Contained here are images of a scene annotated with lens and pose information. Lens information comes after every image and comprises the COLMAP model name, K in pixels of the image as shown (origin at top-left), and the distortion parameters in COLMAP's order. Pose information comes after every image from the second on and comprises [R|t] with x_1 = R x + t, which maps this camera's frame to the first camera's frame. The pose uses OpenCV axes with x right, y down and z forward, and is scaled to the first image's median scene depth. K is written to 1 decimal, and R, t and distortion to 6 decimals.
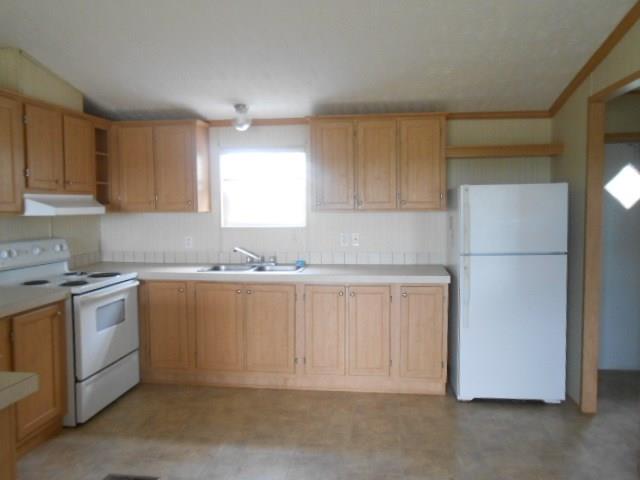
lens RADIAL K [[499.3, 0, 320.0], [0, 499.3, 240.0], [0, 0, 1]] dist [0.003511, 0.001999]
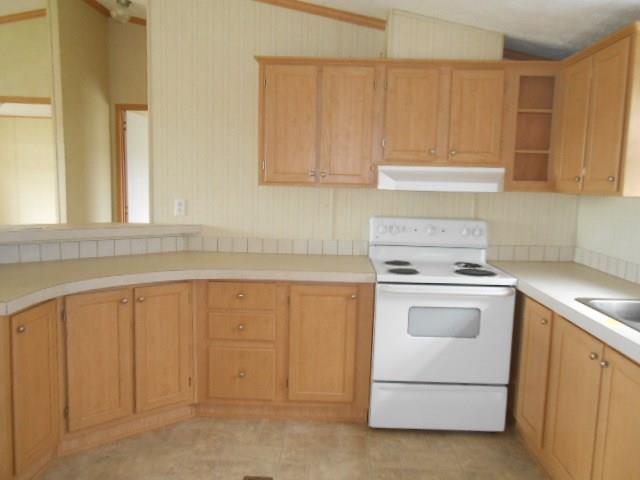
lens RADIAL K [[499.3, 0, 320.0], [0, 499.3, 240.0], [0, 0, 1]] dist [0.003511, 0.001999]
pose [[0.107876, 0.130456, -0.985568, 0.308023], [-0.095446, 0.988133, 0.120349, -0.051062], [0.989572, 0.081086, 0.119047, 0.707099]]
